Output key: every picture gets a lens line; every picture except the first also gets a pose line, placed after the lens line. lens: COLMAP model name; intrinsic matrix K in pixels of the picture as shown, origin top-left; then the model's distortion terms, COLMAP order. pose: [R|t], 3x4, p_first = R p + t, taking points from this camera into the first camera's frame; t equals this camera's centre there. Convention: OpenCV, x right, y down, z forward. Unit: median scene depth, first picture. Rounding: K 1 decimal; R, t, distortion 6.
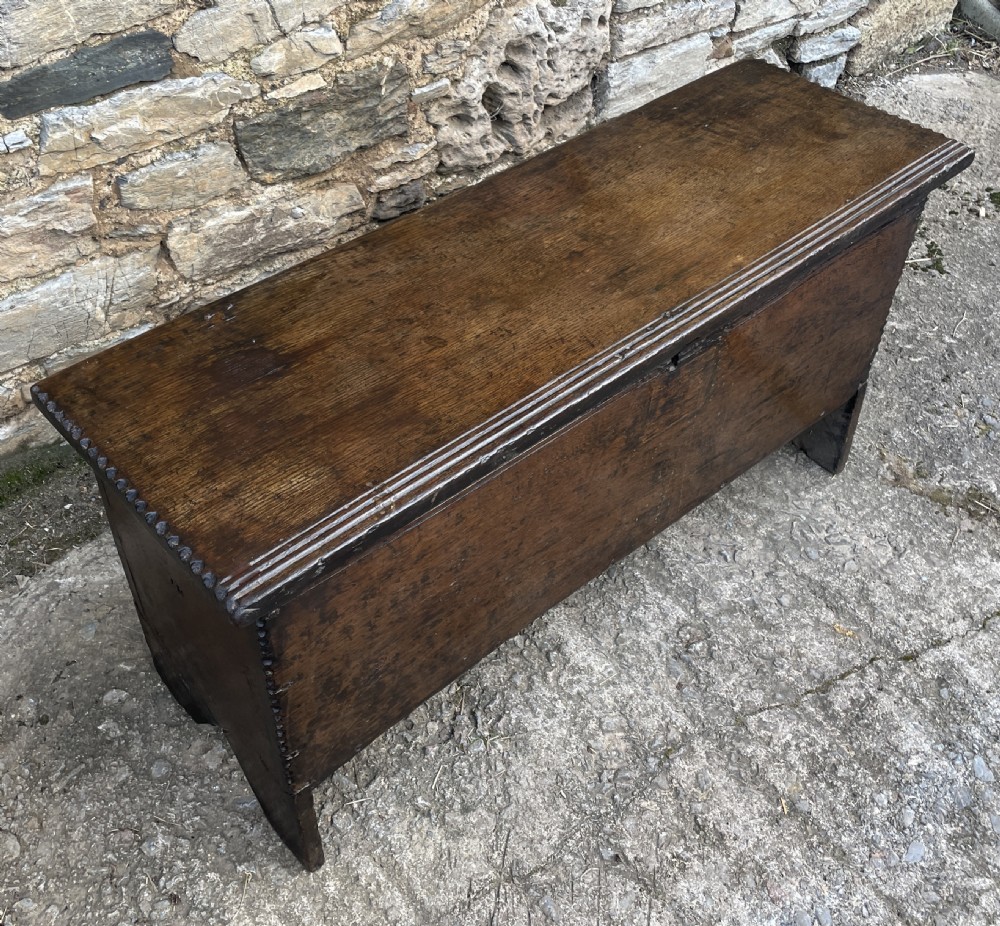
lens RADIAL K [[1158.4, 0, 453.2], [0, 1158.4, 383.9], [0, 0, 1]] dist [0.048036, 0.000000]
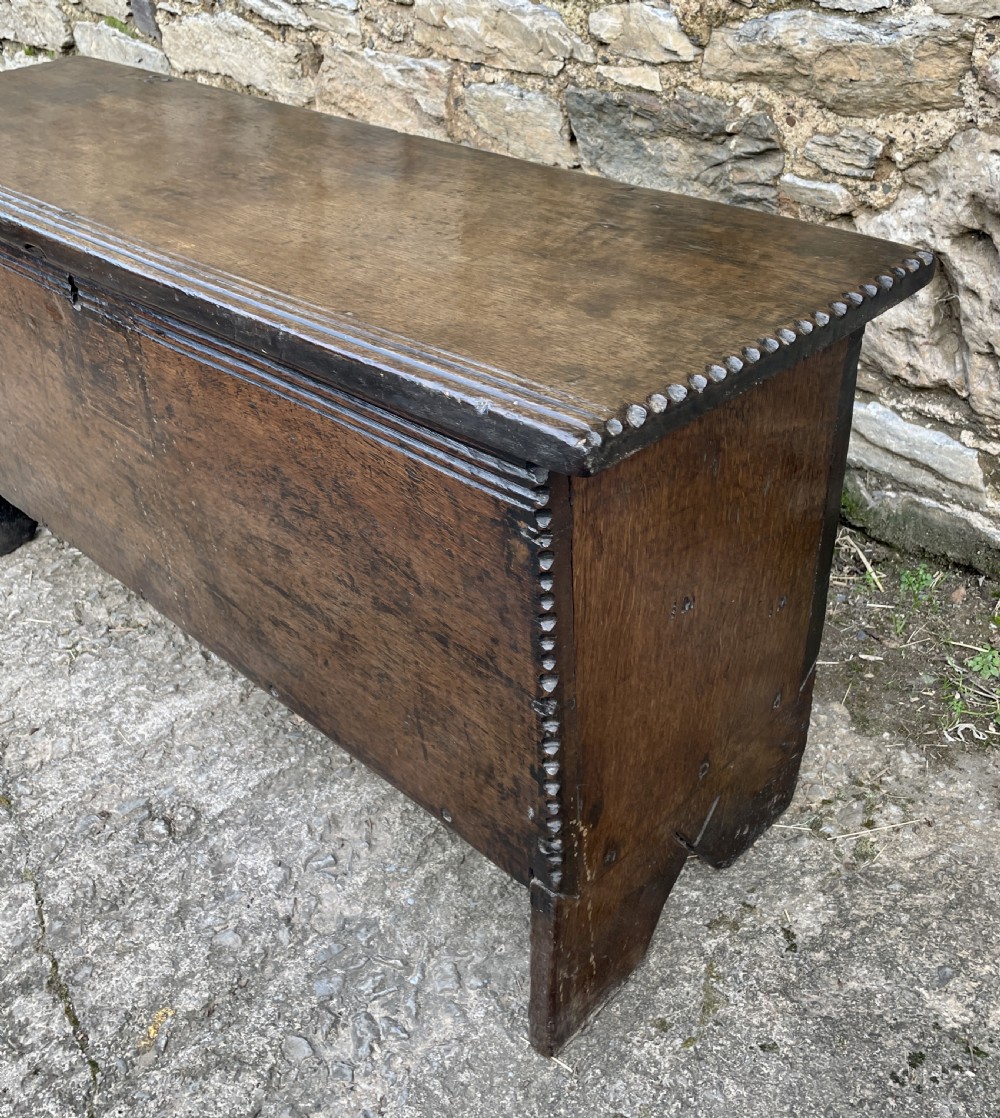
lens RADIAL K [[1129.3, 0, 534.9], [0, 1129.3, 516.9], [0, 0, 1]] dist [0.032082, 0.000000]
pose [[0.118705, 0.524362, -0.843181, 0.702146], [-0.639766, 0.689809, 0.338914, -0.272762], [0.759347, 0.499208, 0.417353, 0.782981]]
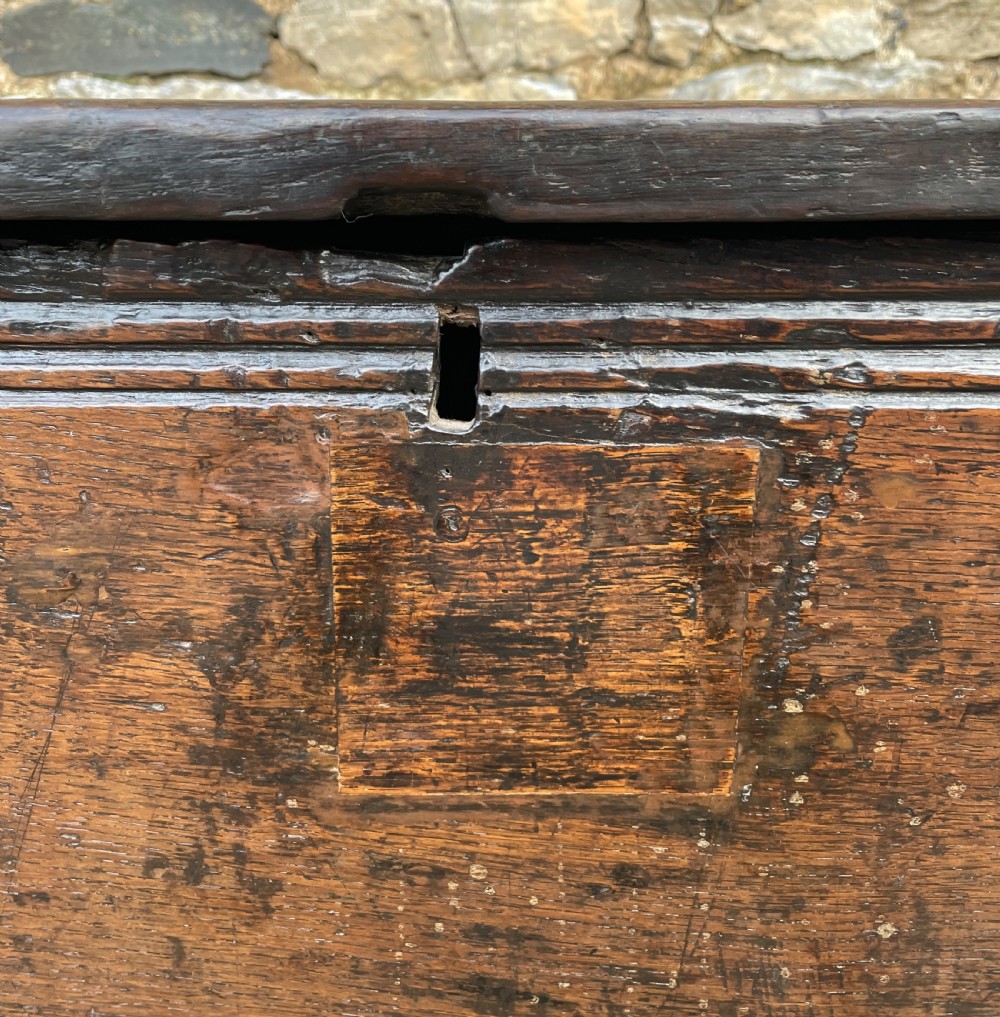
lens RADIAL K [[1125.8, 0, 514.9], [0, 1125.8, 452.9], [0, 0, 1]] dist [0.033612, 0.000000]
pose [[0.759516, 0.149000, -0.633194, 0.262877], [-0.428574, 0.846896, -0.314788, 0.040797], [0.489346, 0.510458, 0.707088, 0.681879]]
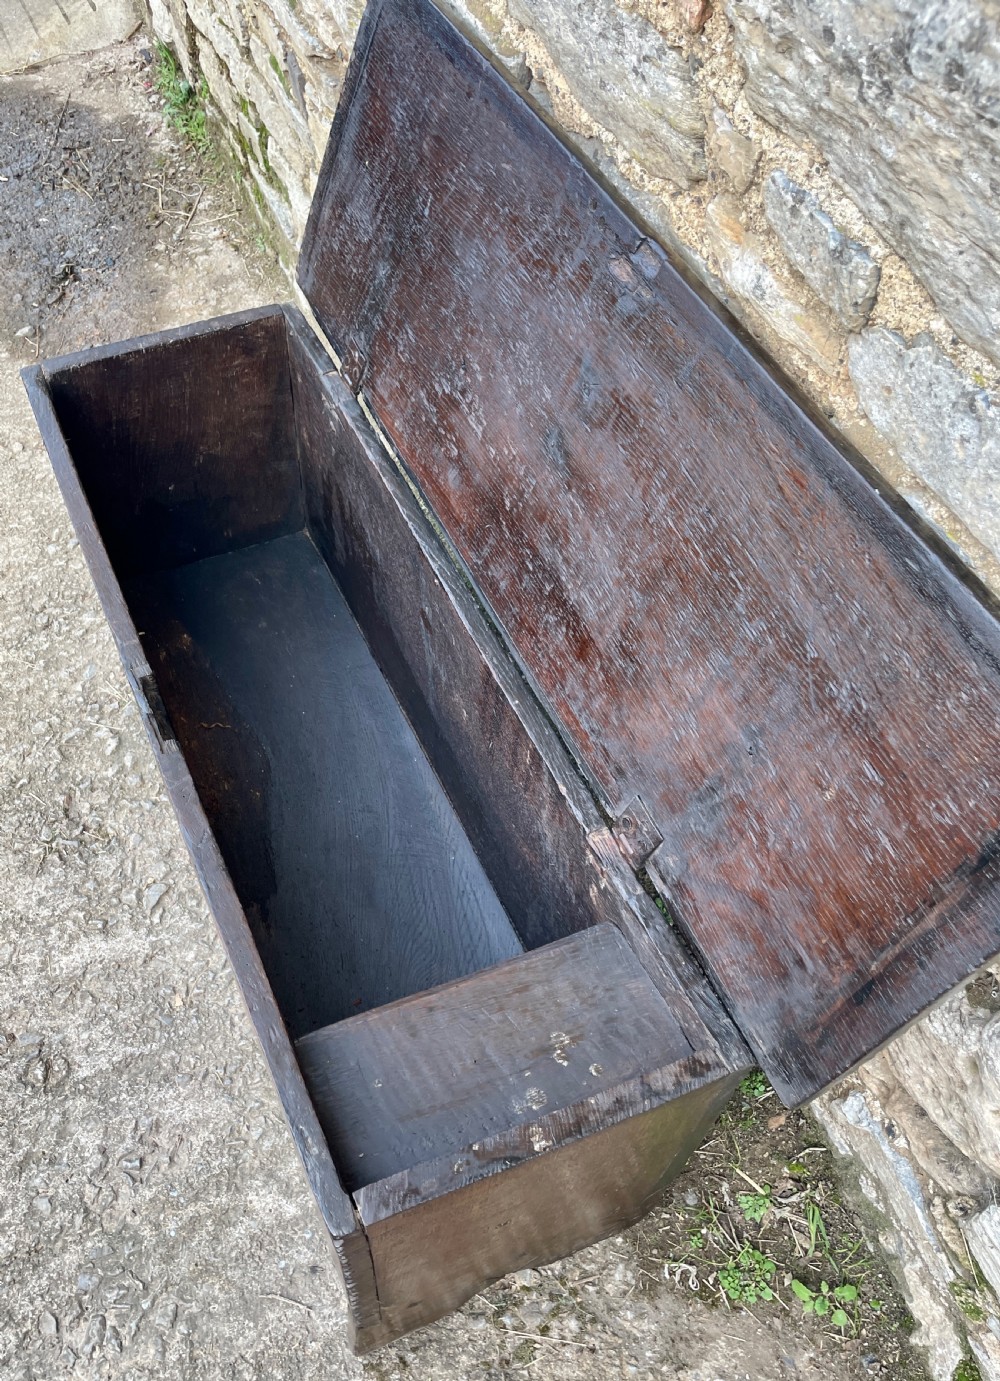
lens RADIAL K [[1126.6, 0, 459.1], [0, 1126.6, 747.9], [0, 0, 1]] dist [0.037762, -0.042780]
pose [[-0.284113, 0.783599, -0.552497, 0.398728], [-0.641140, 0.273187, 0.717153, -0.665417], [0.712895, 0.557980, 0.424781, 0.710261]]
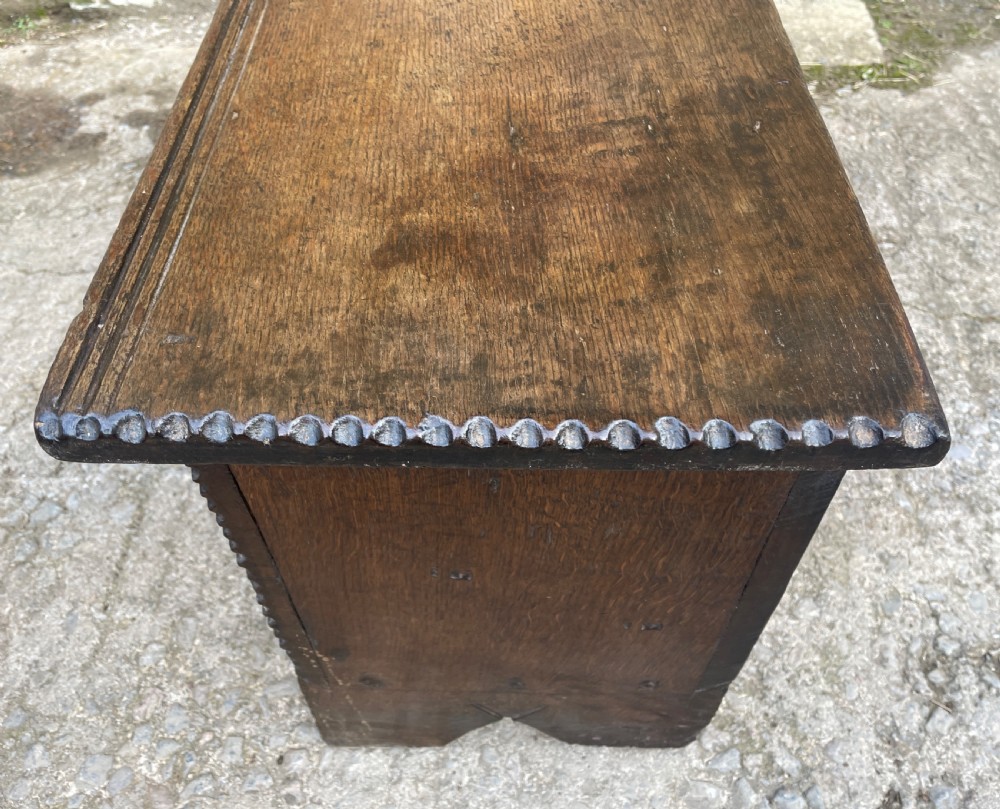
lens RADIAL K [[824.9, 0, 492.1], [0, 824.9, 396.6], [0, 0, 1]] dist [0.074159, -0.107026]
pose [[0.747161, 0.461763, -0.478044, 0.357847], [-0.392789, 0.886981, 0.242861, 0.296859], [0.536160, 0.006314, 0.844093, 0.192675]]
